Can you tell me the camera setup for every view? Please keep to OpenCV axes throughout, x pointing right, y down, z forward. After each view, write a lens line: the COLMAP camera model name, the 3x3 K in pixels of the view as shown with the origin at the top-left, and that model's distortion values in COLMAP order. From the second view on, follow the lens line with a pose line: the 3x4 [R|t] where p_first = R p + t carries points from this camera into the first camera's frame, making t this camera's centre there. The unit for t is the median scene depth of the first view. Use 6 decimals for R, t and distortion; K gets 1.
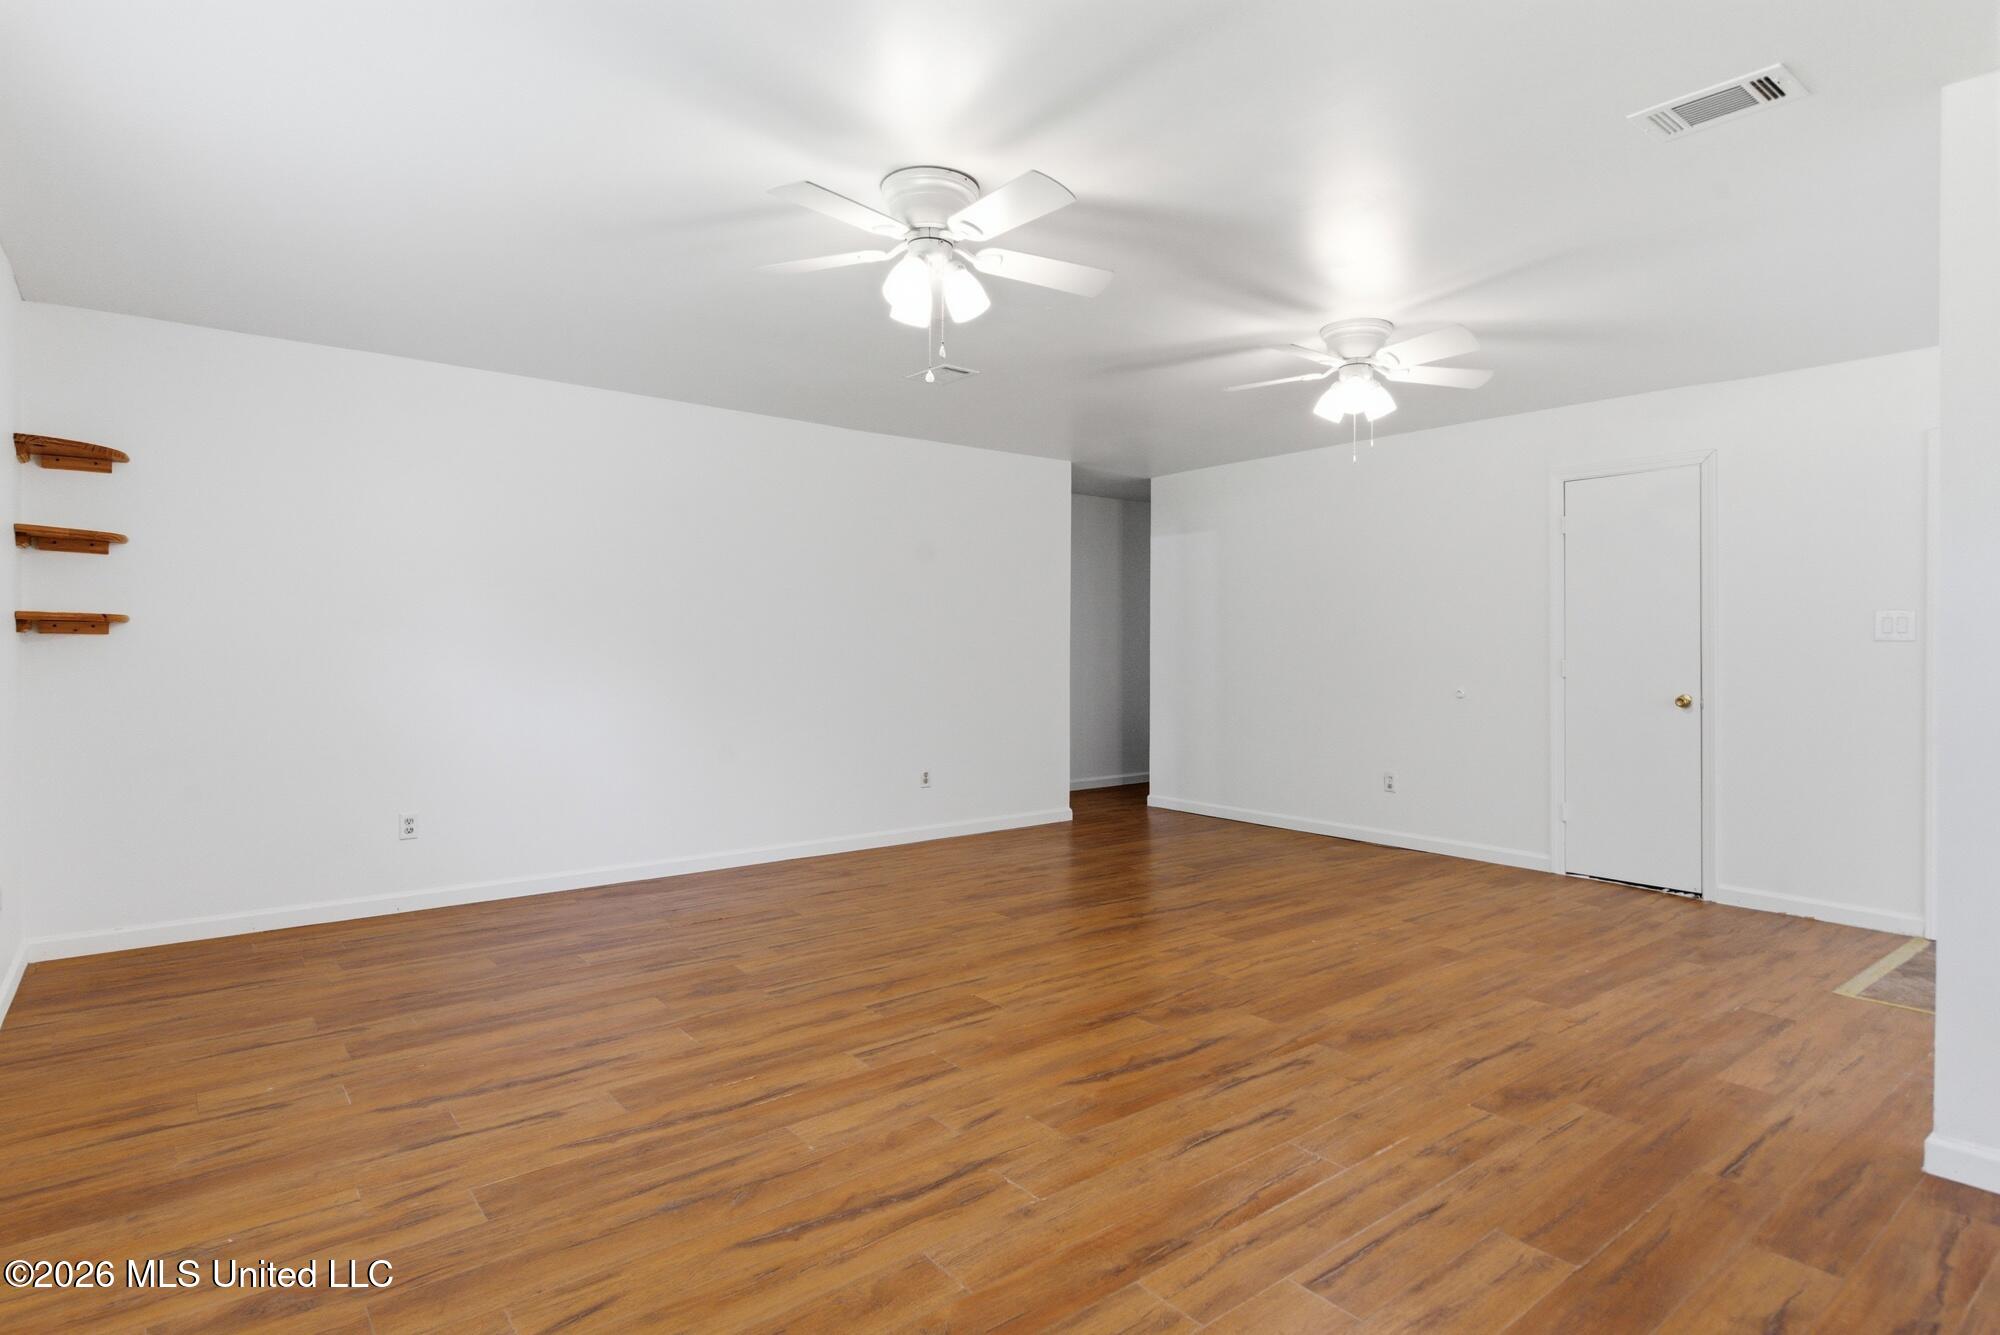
lens RADIAL K [[1049.3, 0, 996.7], [0, 1049.3, 656.6], [0, 0, 1]] dist [0.019741, -0.007579]
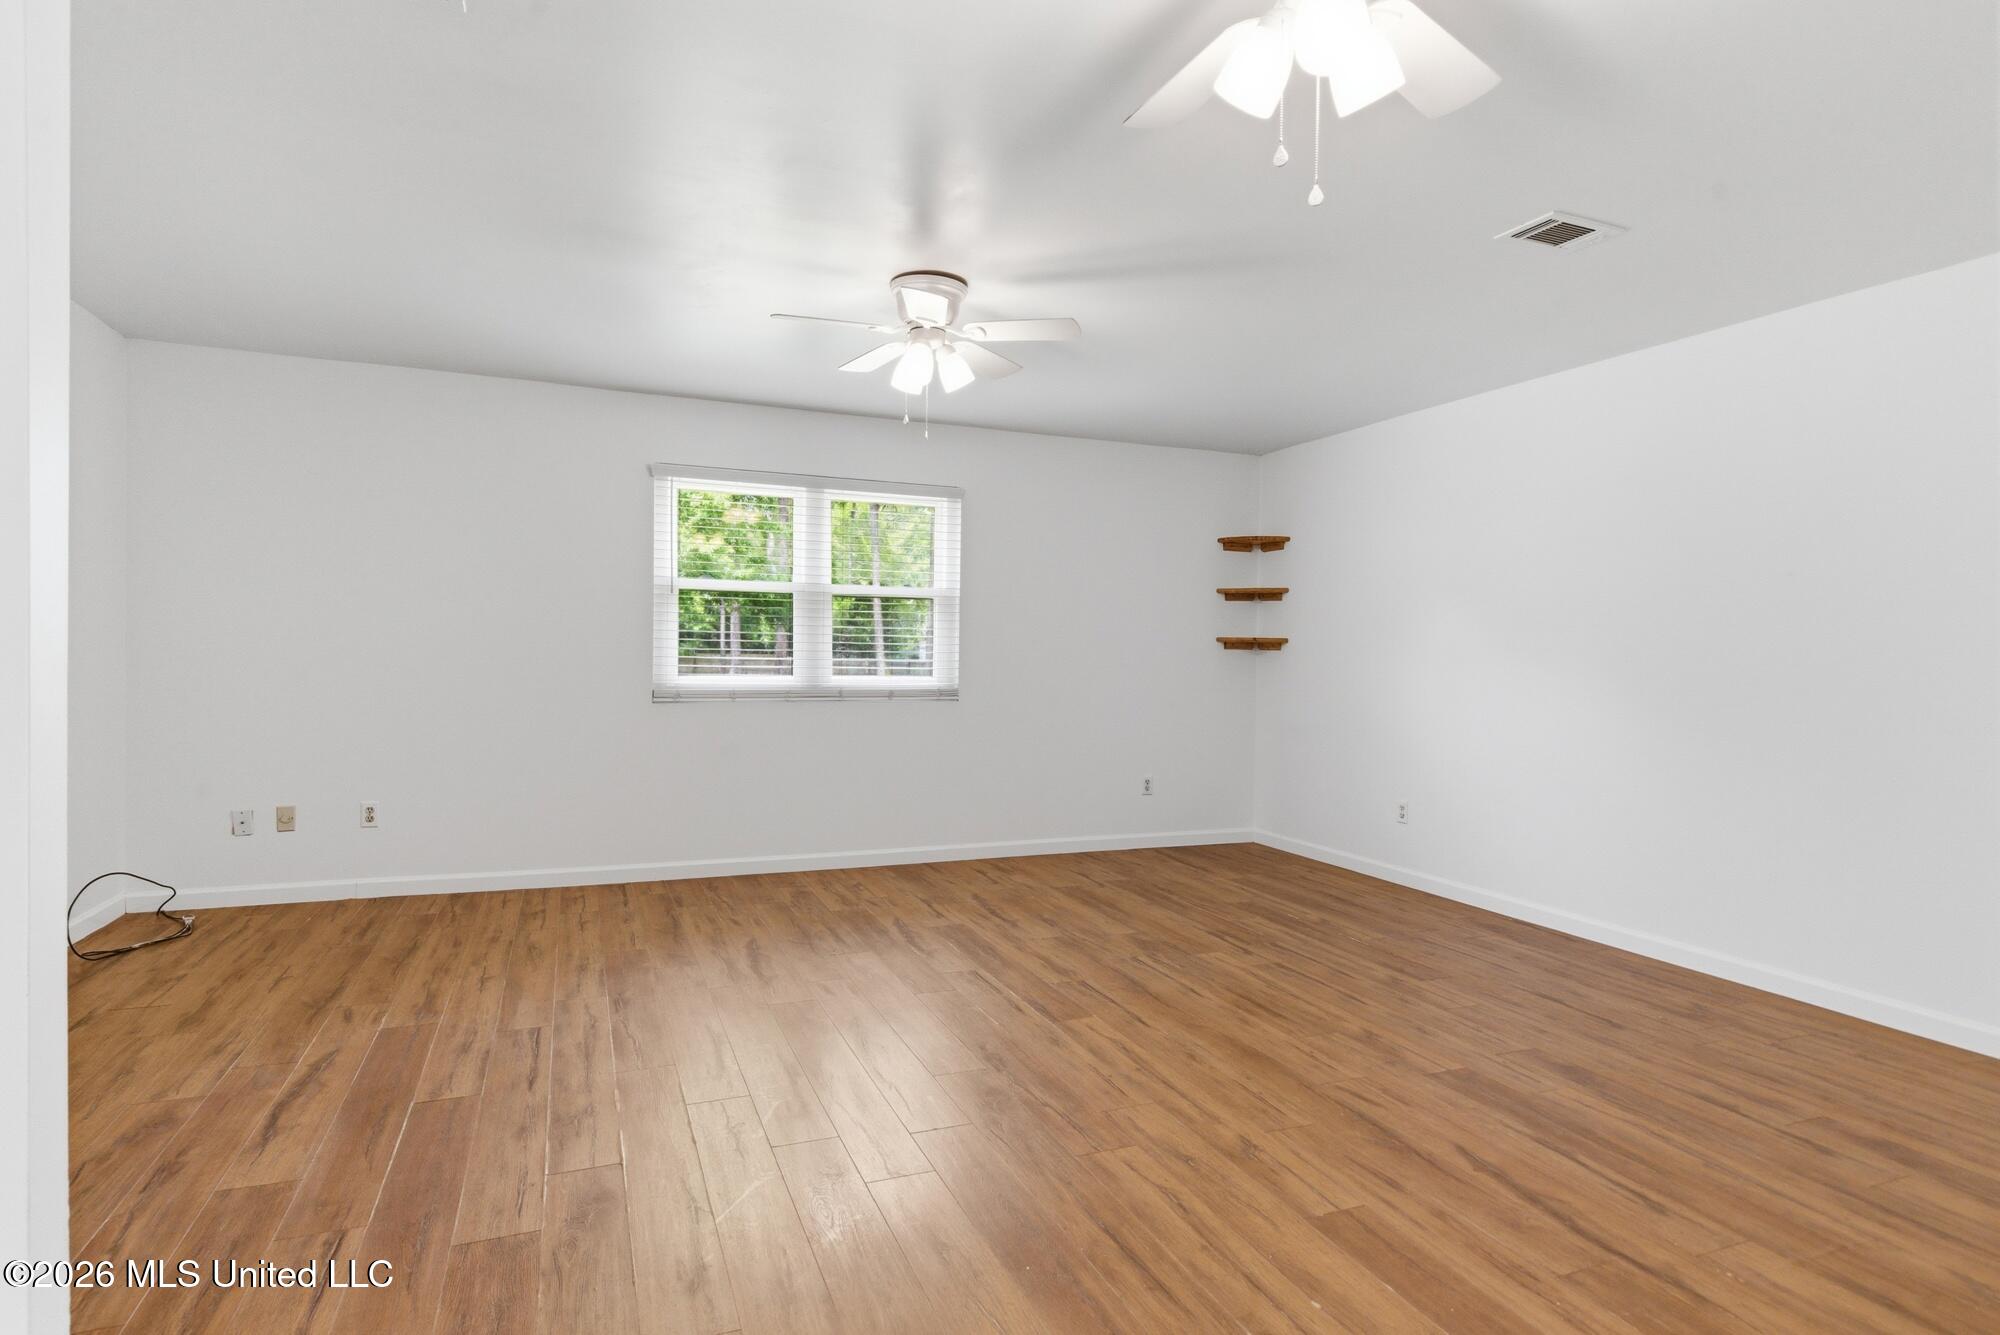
lens RADIAL K [[1049.3, 0, 996.7], [0, 1049.3, 656.6], [0, 0, 1]] dist [0.019741, -0.007579]
pose [[-0.286417, -0.005353, -0.958090, 1.212898], [-0.026202, 0.999654, 0.002248, -0.006198], [0.957747, 0.025747, -0.286458, 1.553486]]
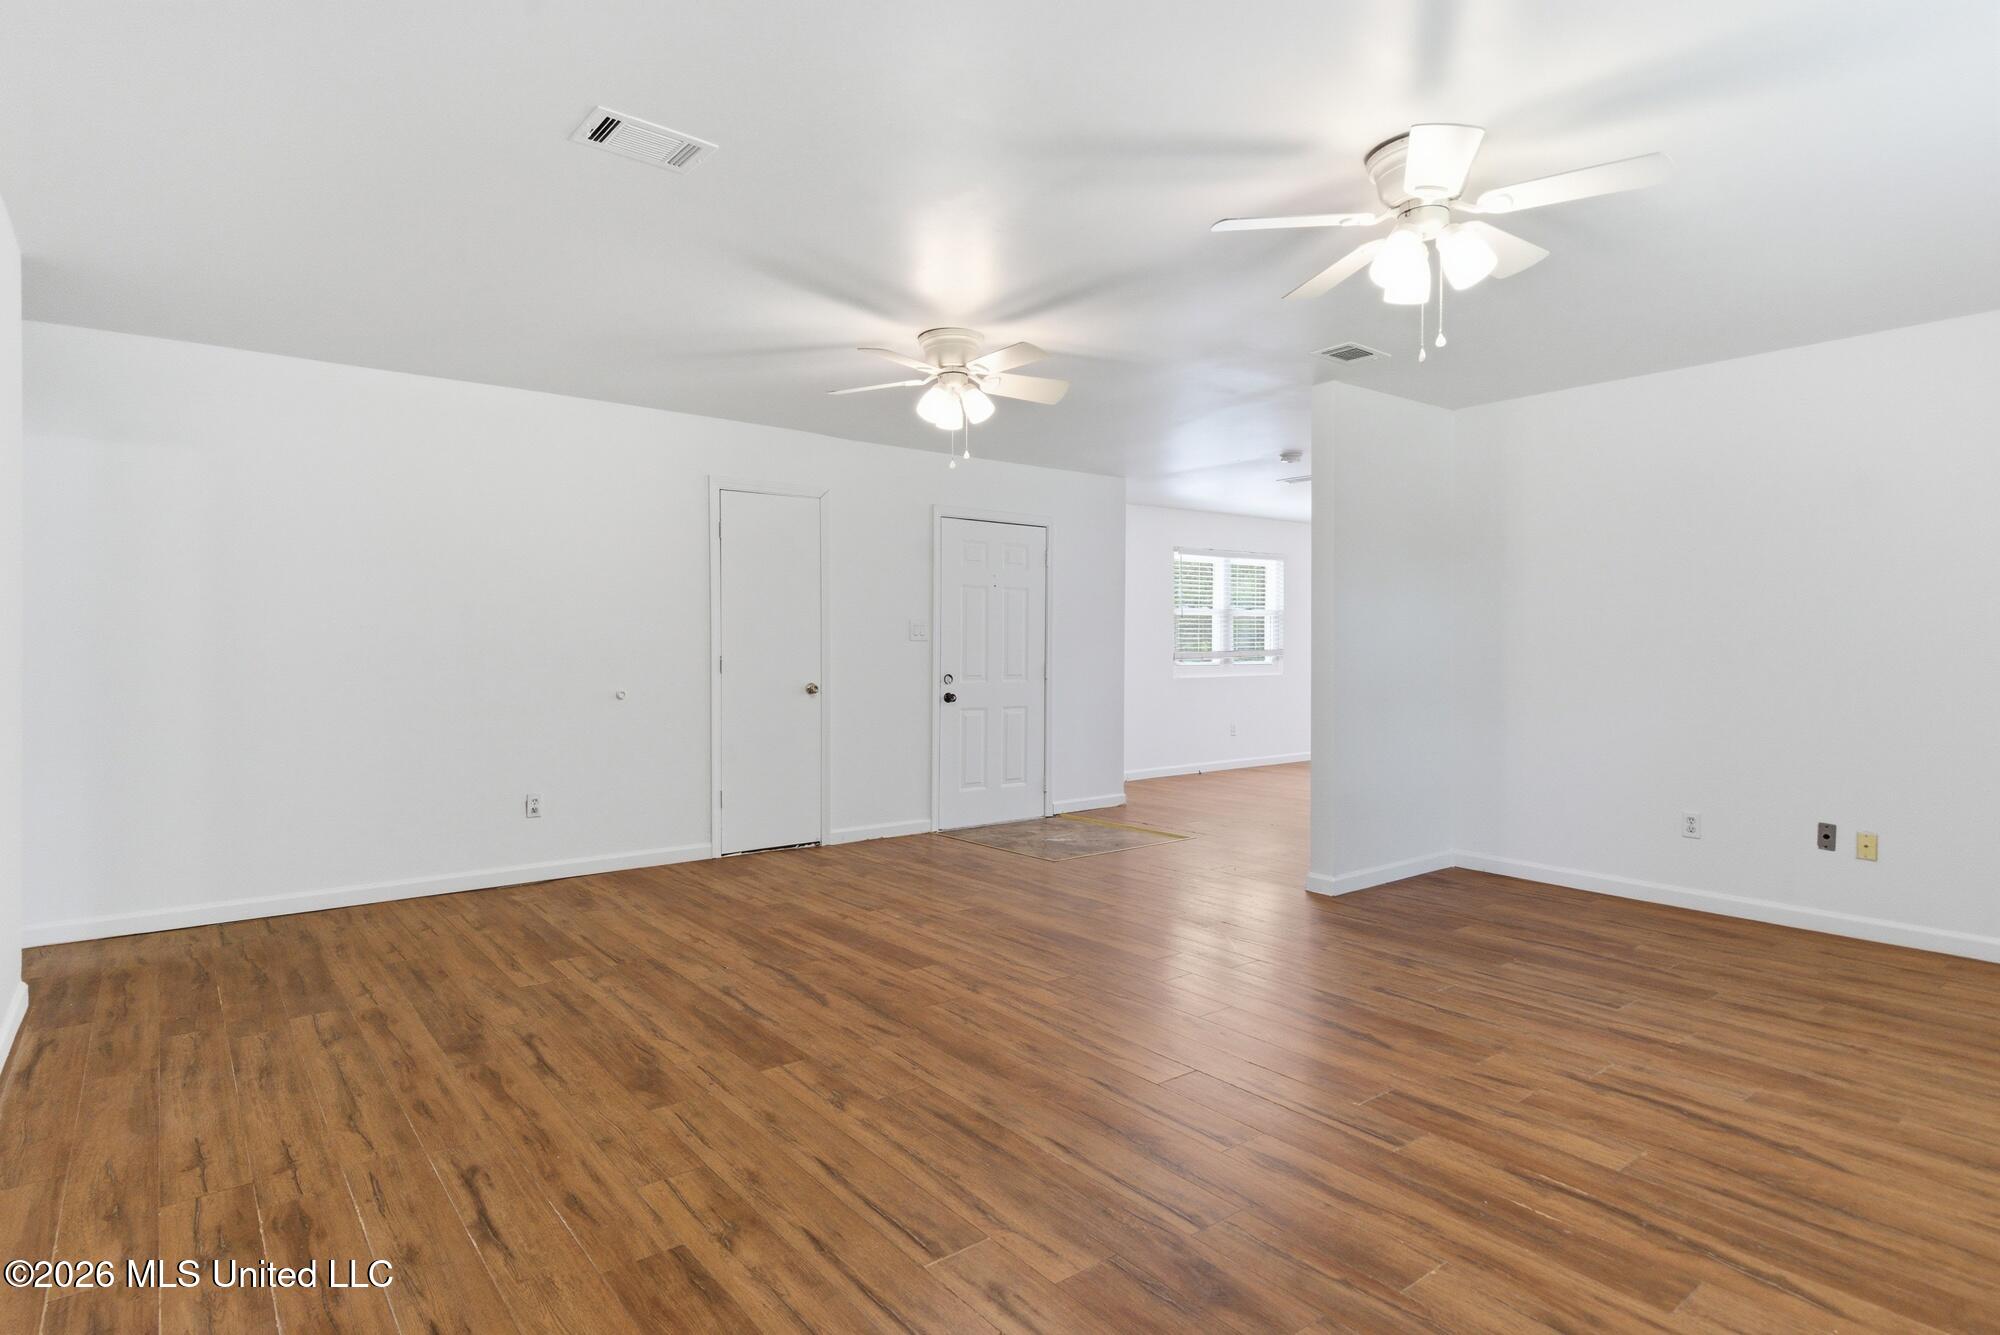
lens RADIAL K [[1049.3, 0, 996.7], [0, 1049.3, 656.6], [0, 0, 1]] dist [0.019741, -0.007579]
pose [[0.009915, -0.013563, 0.999859, -1.076304], [0.006778, 0.999886, 0.013496, -0.018948], [-0.999928, 0.006644, 0.010006, 1.465051]]
